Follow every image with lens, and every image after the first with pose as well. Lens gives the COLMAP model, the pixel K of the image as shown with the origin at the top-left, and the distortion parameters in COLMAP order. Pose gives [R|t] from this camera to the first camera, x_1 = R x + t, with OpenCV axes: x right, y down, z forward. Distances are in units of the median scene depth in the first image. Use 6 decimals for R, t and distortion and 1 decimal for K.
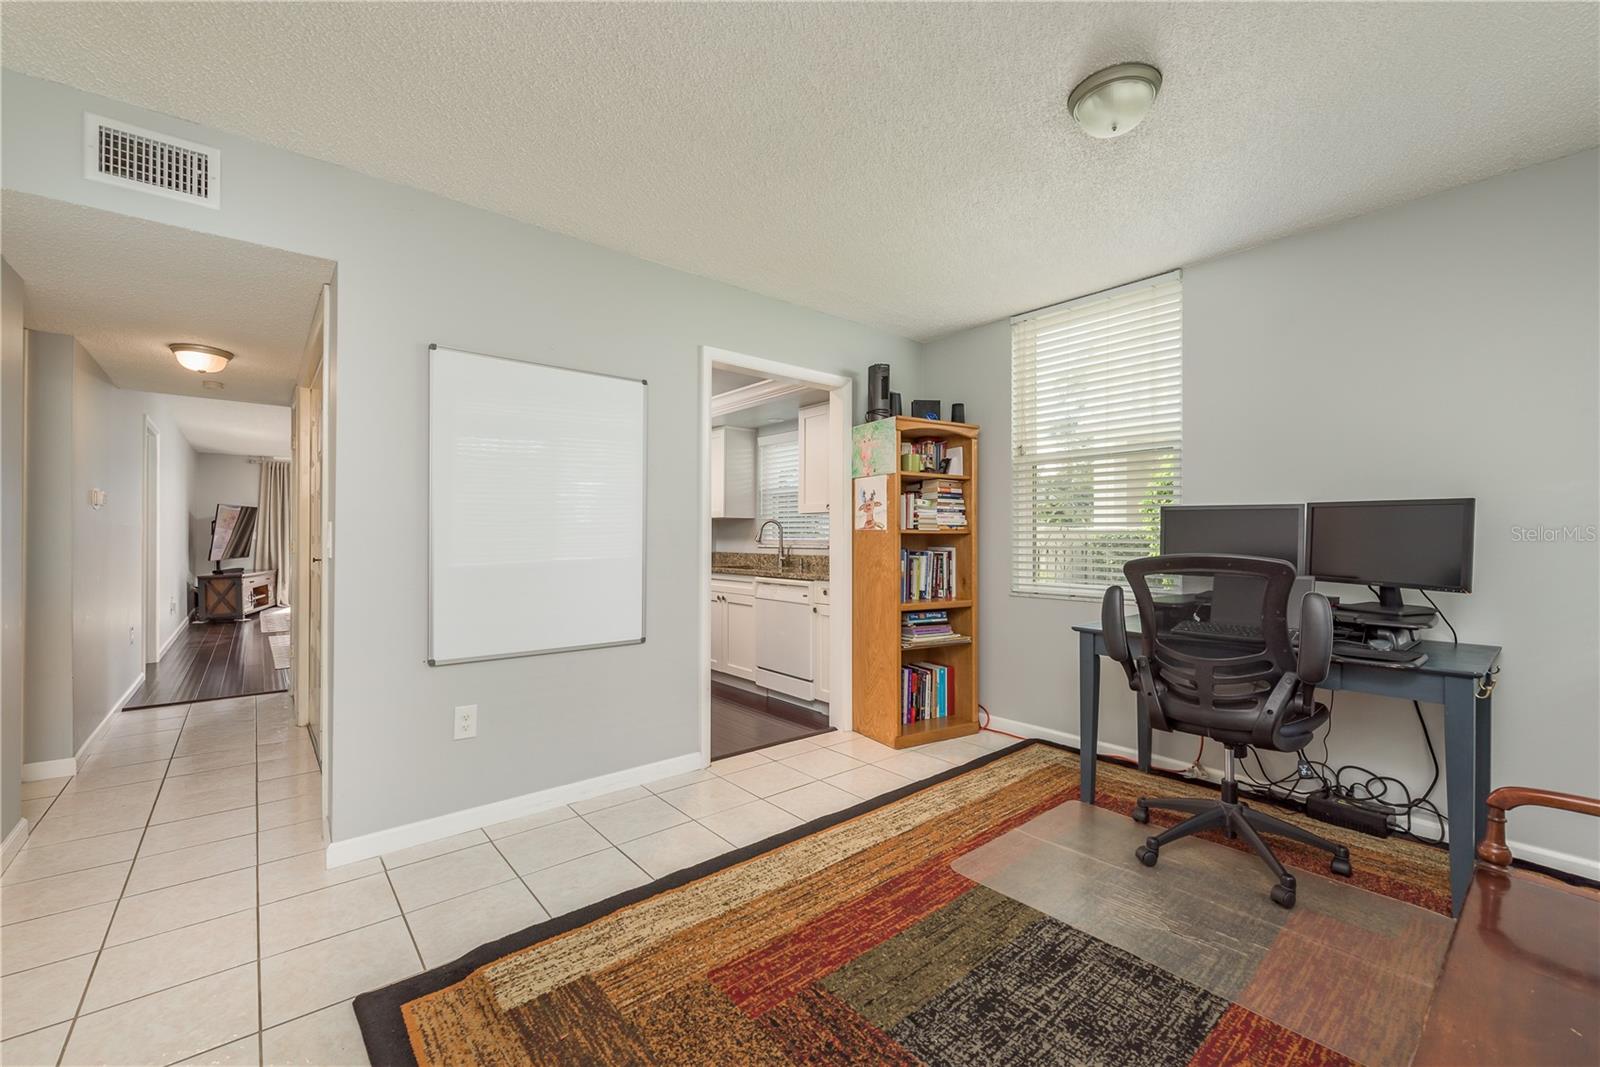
lens RADIAL K [[642.4, 0, 804.9], [0, 642.4, 539.1], [0, 0, 1]] dist [0.006634, -0.001062]
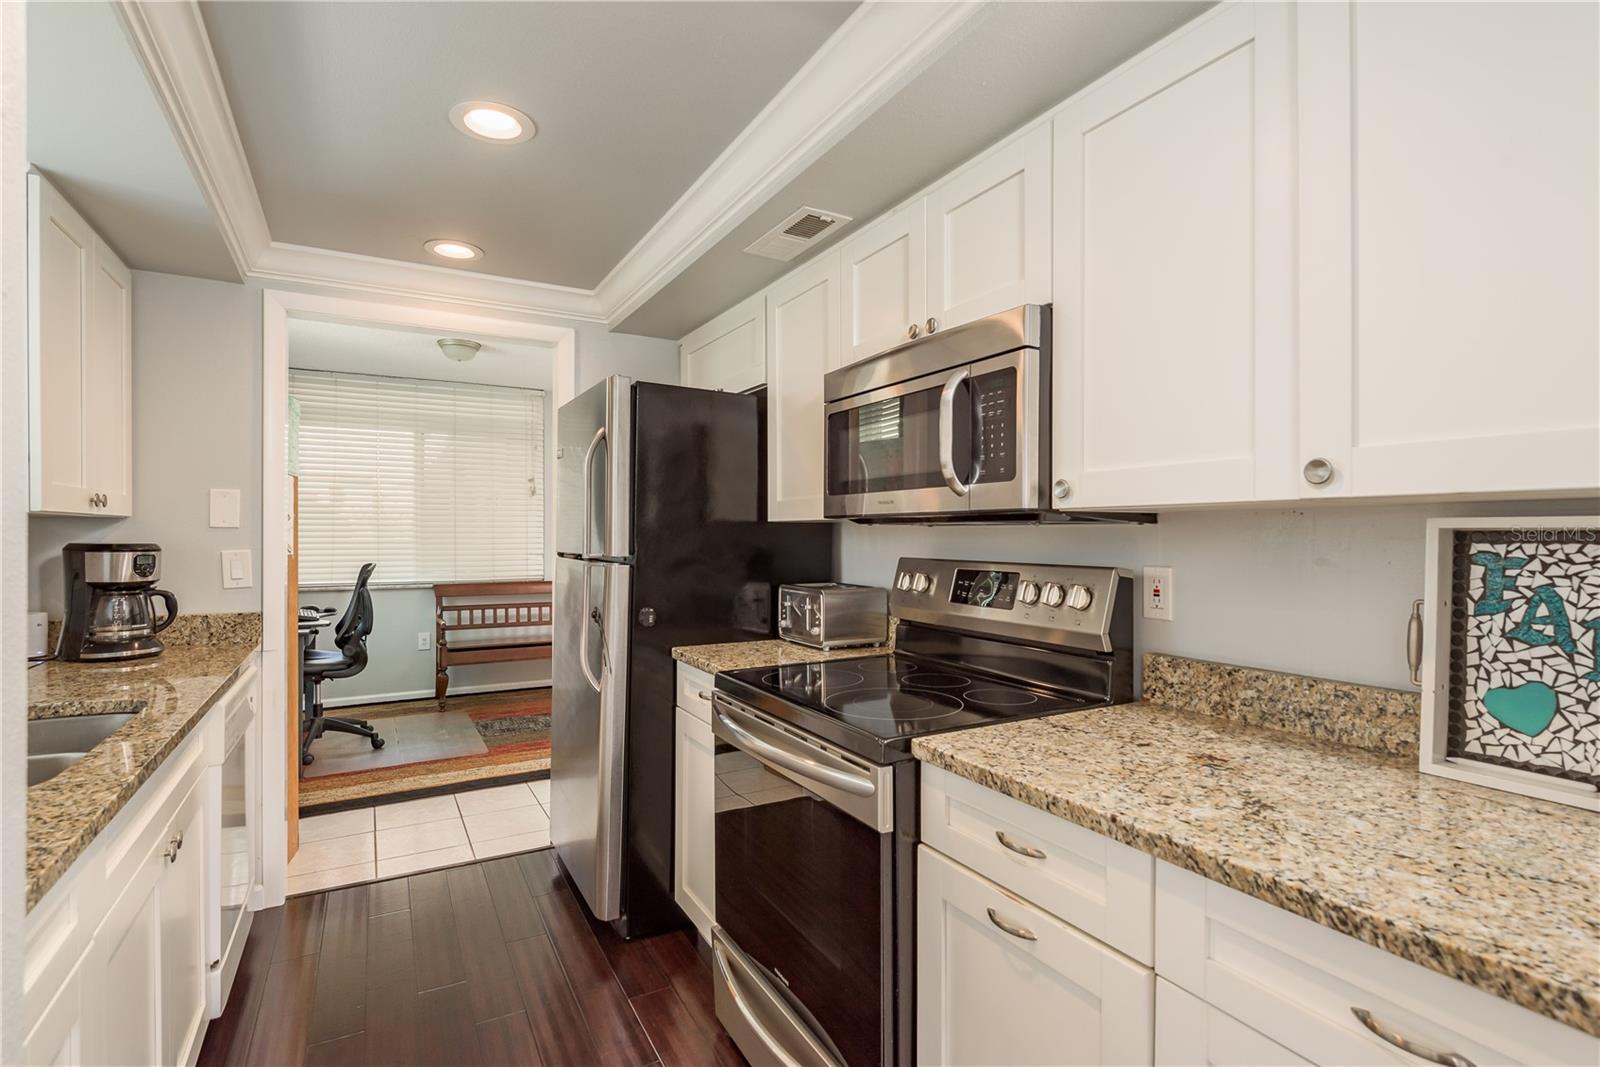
lens RADIAL K [[758.8, 0, 789.8], [0, 758.8, 534.0], [0, 0, 1]] dist [0.018238, -0.004945]
pose [[-0.979391, -0.005359, 0.201903, -0.631429], [-0.005400, 0.999985, 0.000351, -0.043692], [-0.201902, -0.000747, -0.979405, 1.865970]]
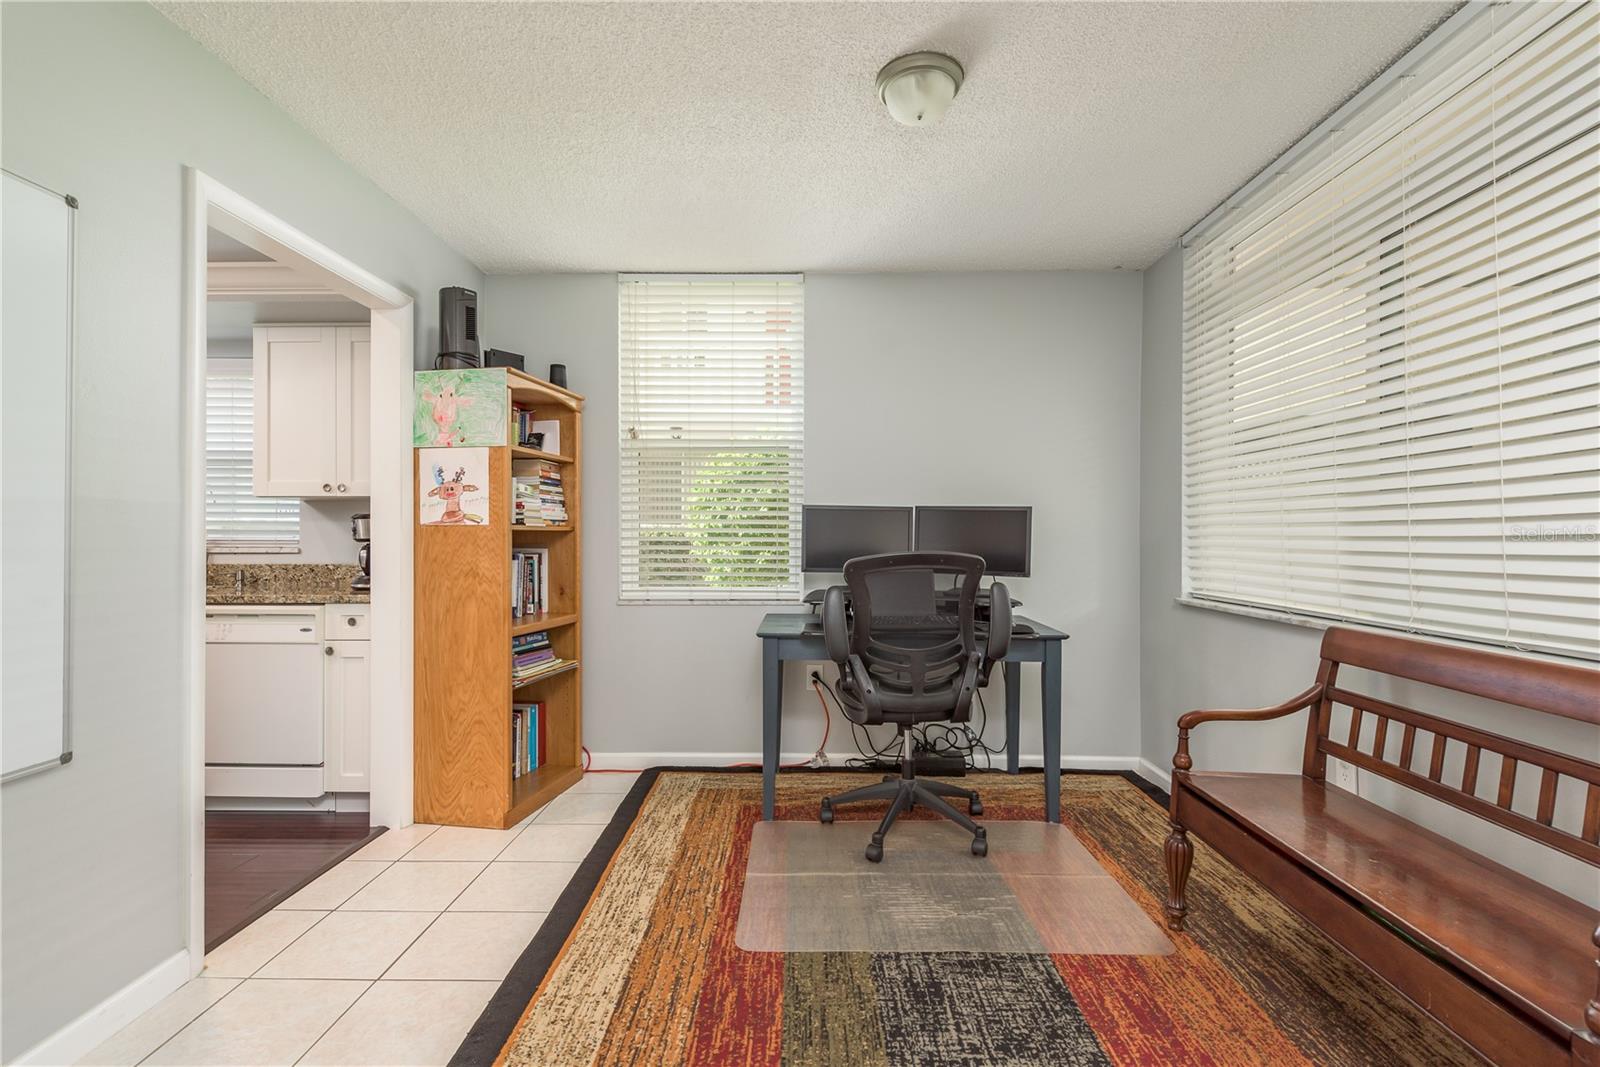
lens RADIAL K [[718.4, 0, 791.1], [0, 718.4, 537.9], [0, 0, 1]] dist [0.008919, -0.001609]
pose [[0.663404, -0.003371, 0.748254, -0.267629], [0.001608, 0.999994, 0.003079, -0.002432], [-0.748260, -0.000839, 0.663405, 0.239948]]
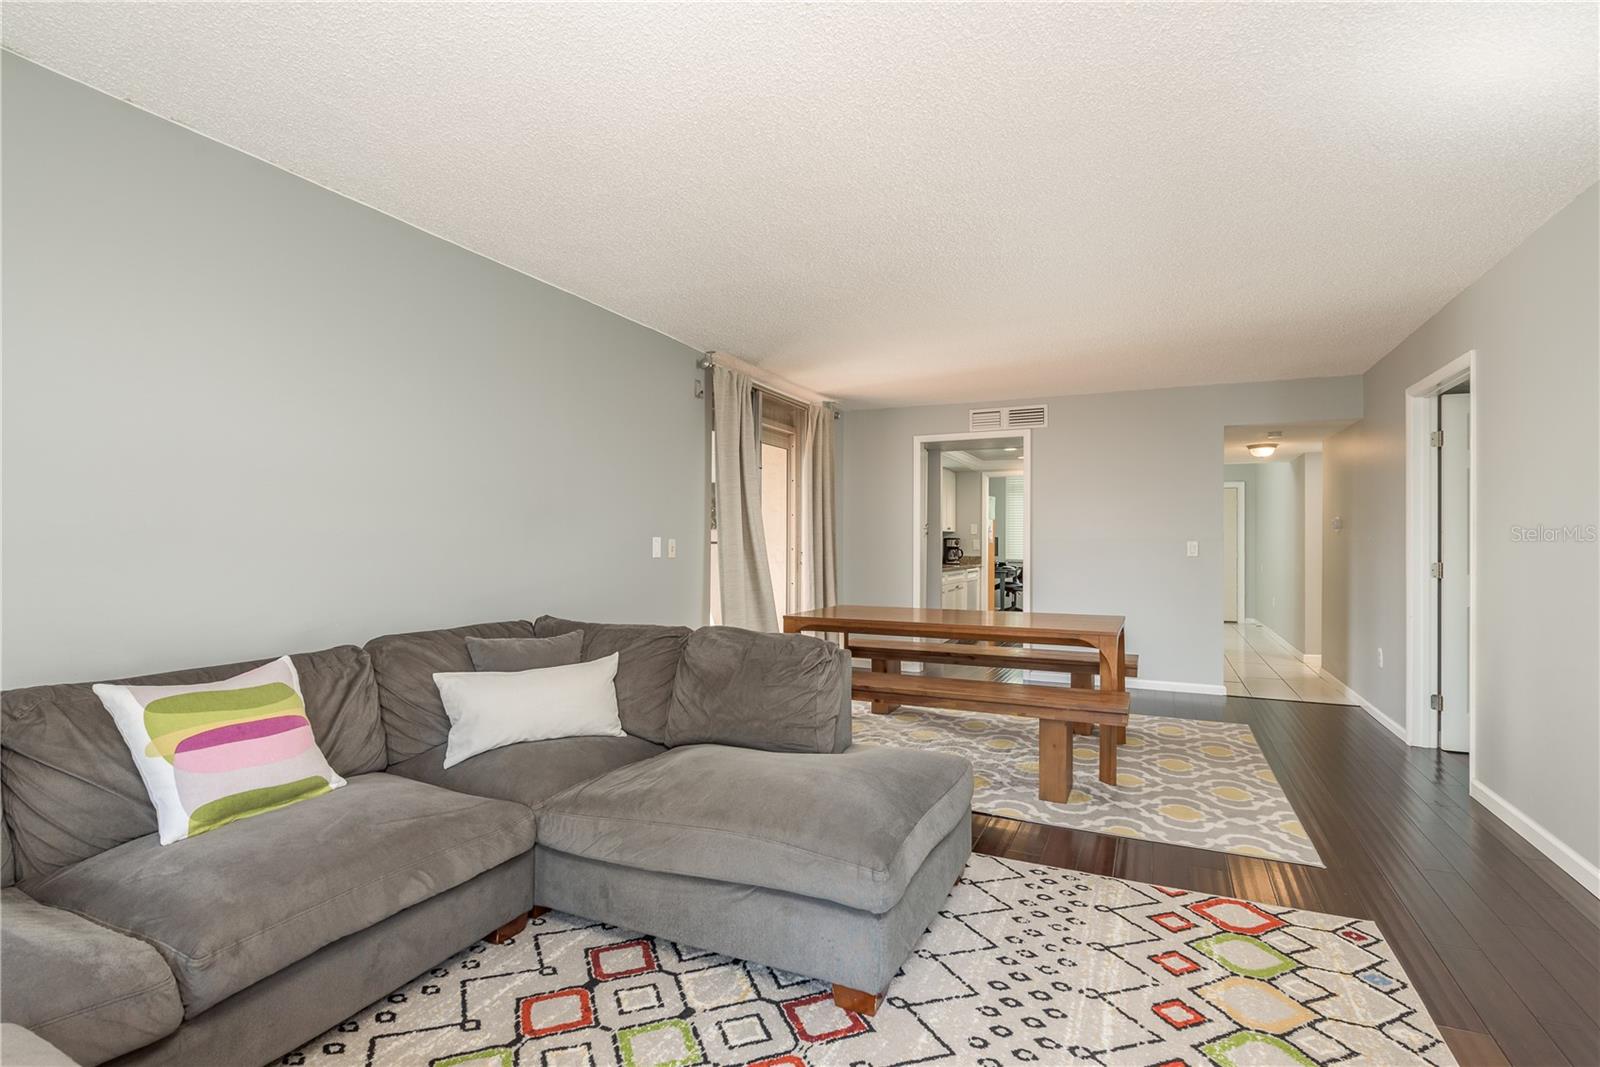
lens RADIAL K [[758.8, 0, 812.8], [0, 758.8, 536.8], [0, 0, 1]] dist [0.018238, -0.004945]
pose [[-0.425725, -0.003646, 0.904845, -2.343248], [-0.013045, 0.999913, -0.002108, -0.023219], [-0.904759, -0.012702, -0.425735, 3.063878]]
